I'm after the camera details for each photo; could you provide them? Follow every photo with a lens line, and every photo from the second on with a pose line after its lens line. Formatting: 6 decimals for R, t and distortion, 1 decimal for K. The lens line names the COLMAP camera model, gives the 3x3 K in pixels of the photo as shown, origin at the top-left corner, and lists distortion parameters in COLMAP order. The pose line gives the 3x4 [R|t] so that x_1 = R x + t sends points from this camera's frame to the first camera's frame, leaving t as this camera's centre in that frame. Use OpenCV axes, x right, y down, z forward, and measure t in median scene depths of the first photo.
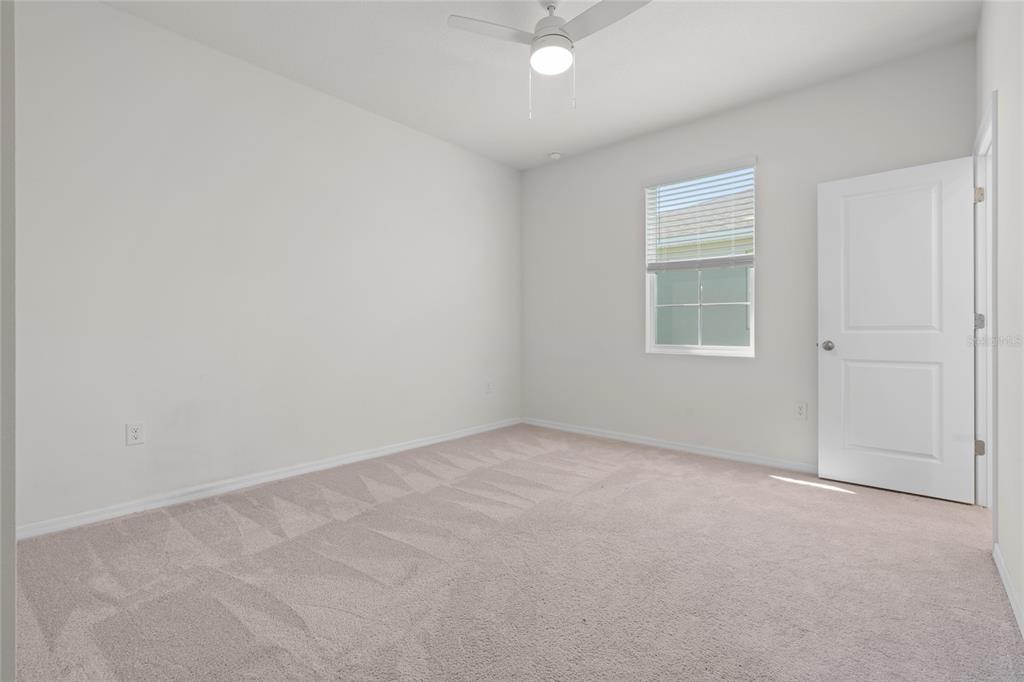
lens RADIAL K [[459.0, 0, 509.2], [0, 459.0, 336.9], [0, 0, 1]] dist [-0.012550, 0.001022]
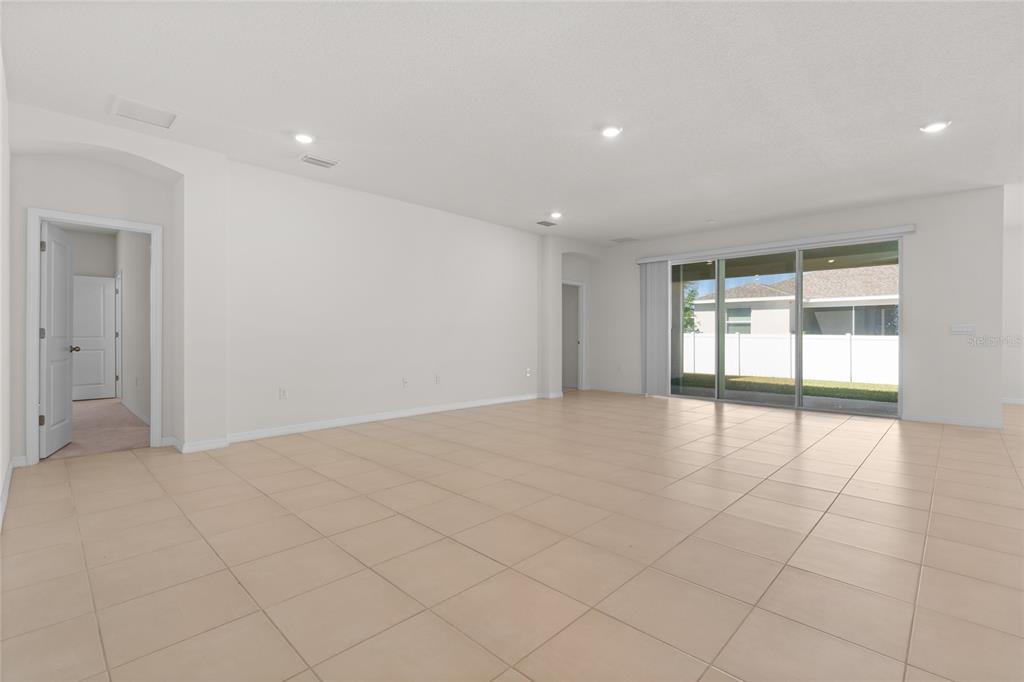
lens RADIAL K [[459.0, 0, 510.5], [0, 459.0, 335.9], [0, 0, 1]] dist [-0.012550, 0.001022]
pose [[0.043899, 0.001006, 0.999035, -1.764064], [0.002071, 0.999997, -0.001098, -0.020048], [-0.999034, 0.002117, 0.043896, -1.648845]]
